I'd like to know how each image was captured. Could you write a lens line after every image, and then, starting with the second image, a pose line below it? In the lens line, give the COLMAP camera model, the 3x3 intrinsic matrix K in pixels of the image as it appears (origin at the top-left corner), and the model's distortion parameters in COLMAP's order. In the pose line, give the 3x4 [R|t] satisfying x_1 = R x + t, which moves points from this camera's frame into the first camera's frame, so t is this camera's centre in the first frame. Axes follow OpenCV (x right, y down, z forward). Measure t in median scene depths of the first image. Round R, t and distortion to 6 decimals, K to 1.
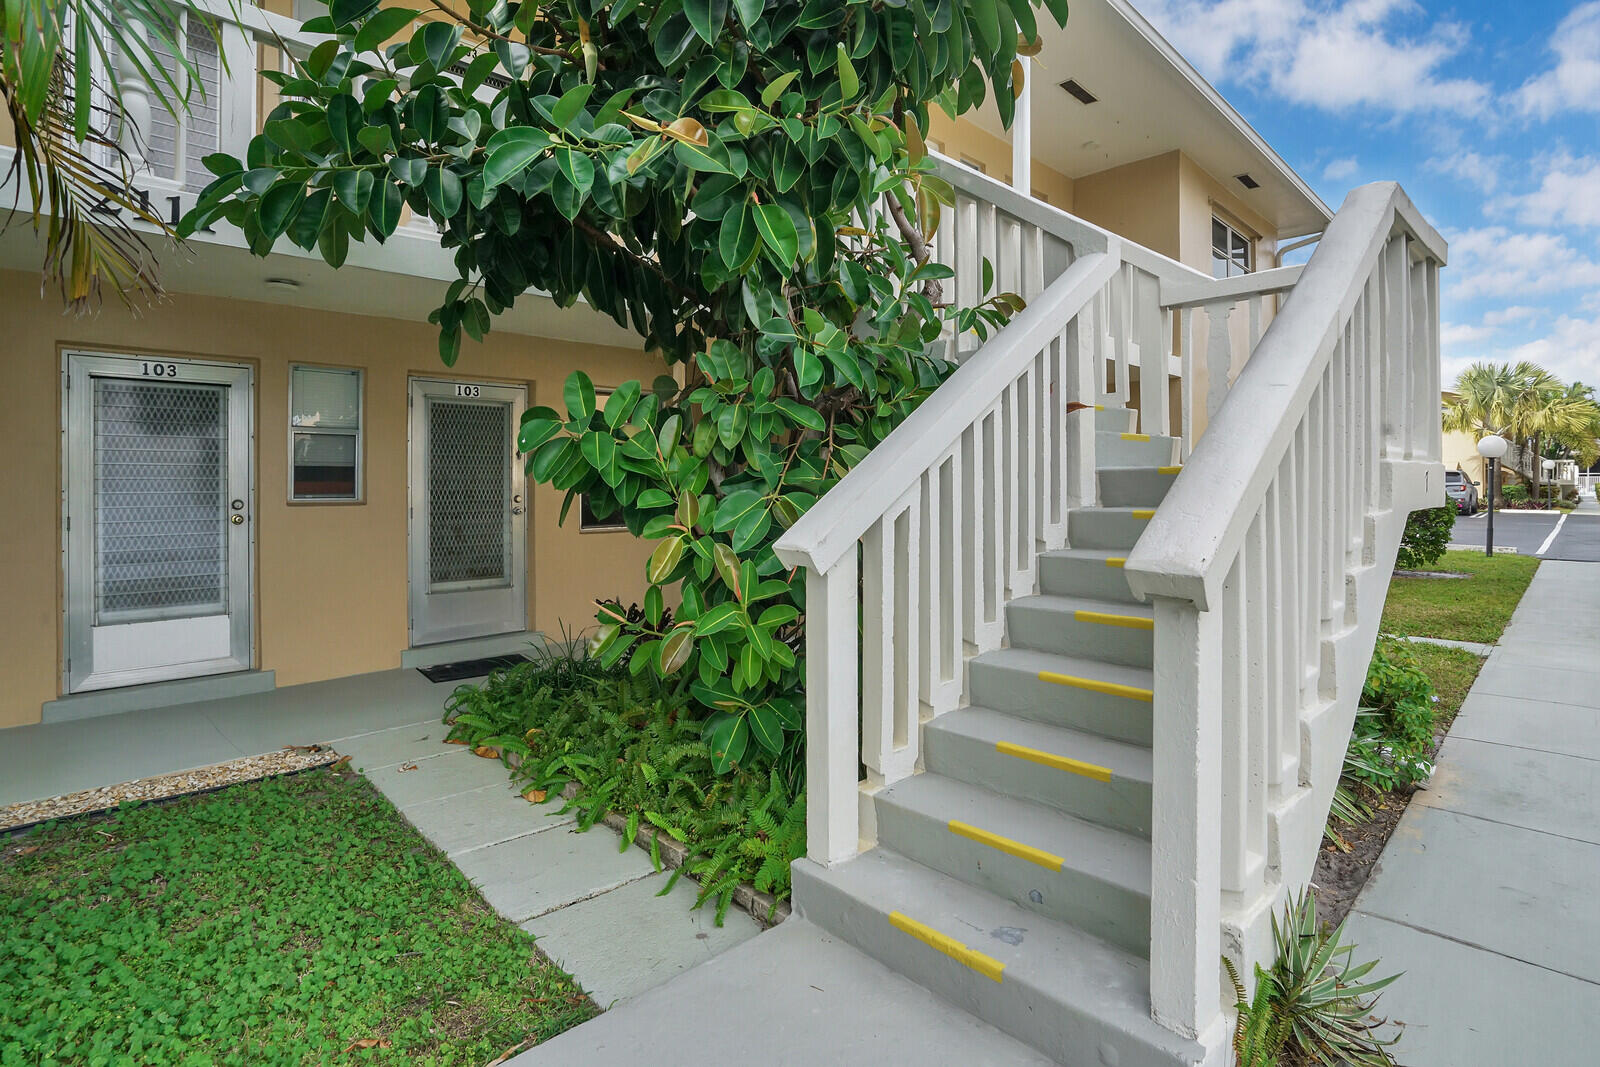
lens RADIAL K [[764.7, 0, 797.9], [0, 764.7, 504.7], [0, 0, 1]] dist [-0.017467, -0.000137]
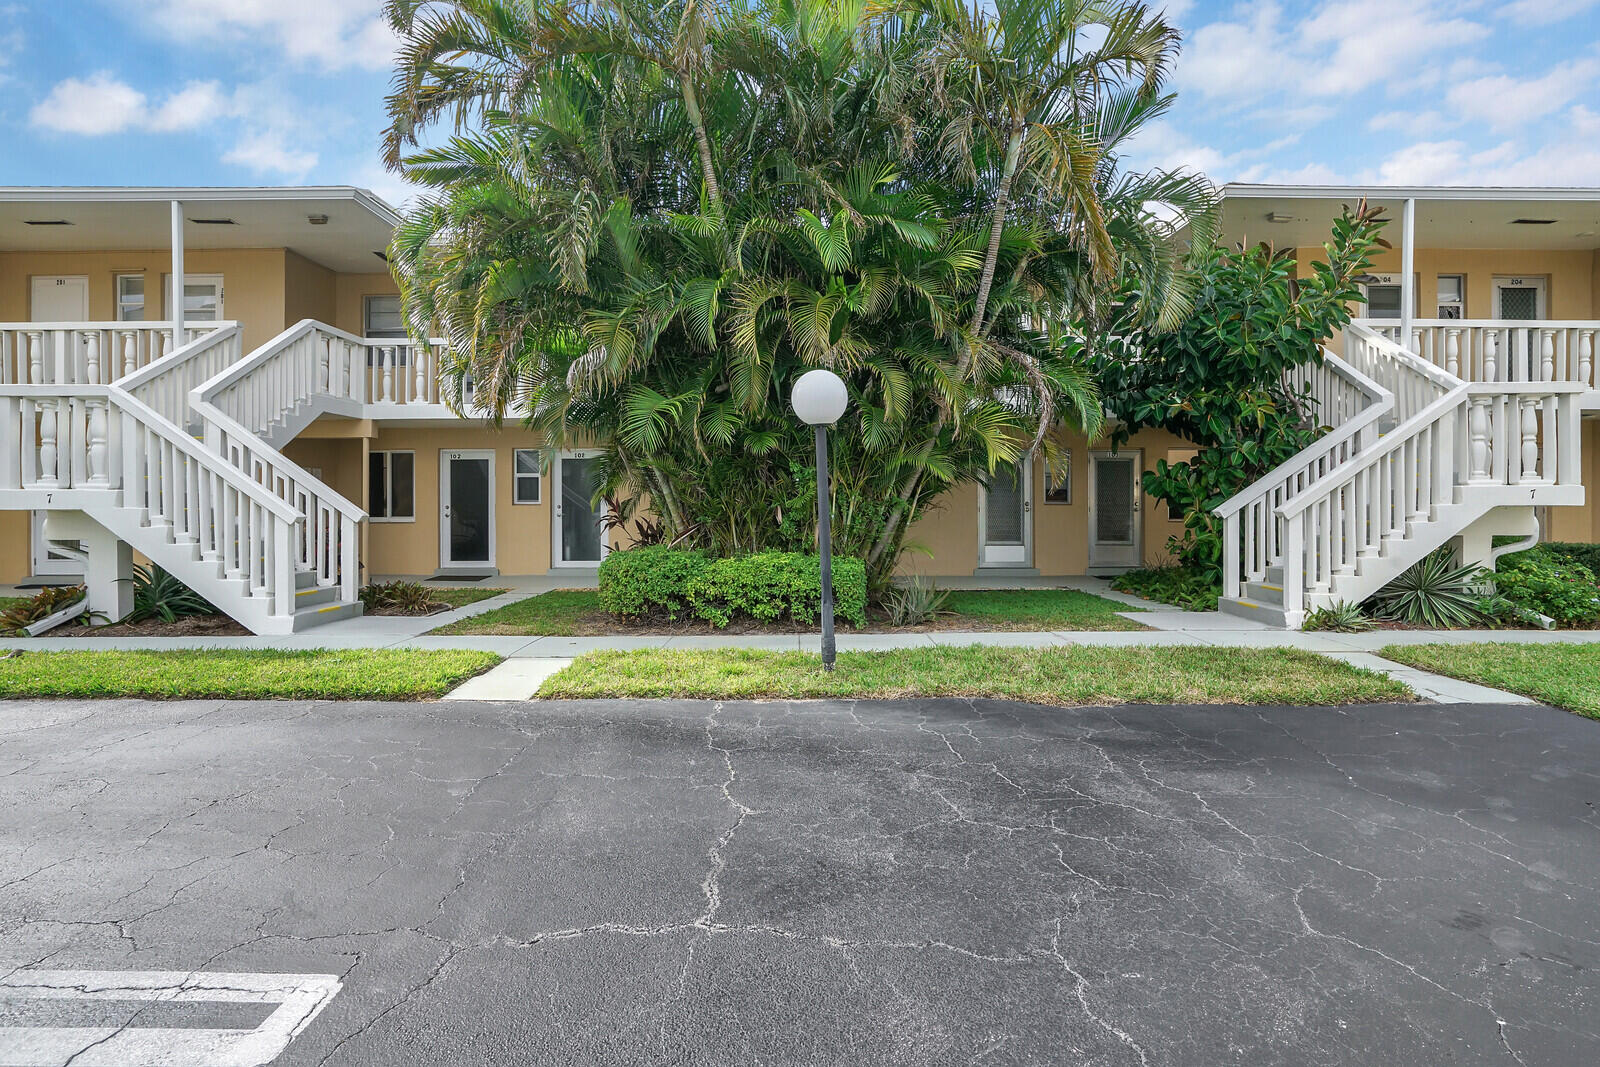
lens RADIAL K [[764.7, 0, 797.9], [0, 764.7, 504.7], [0, 0, 1]] dist [-0.017467, -0.000137]
pose [[0.727837, 0.001054, -0.685750, 0.763790], [-0.014668, 0.999794, -0.014031, 0.075084], [0.685594, 0.020271, 0.727702, -2.274939]]
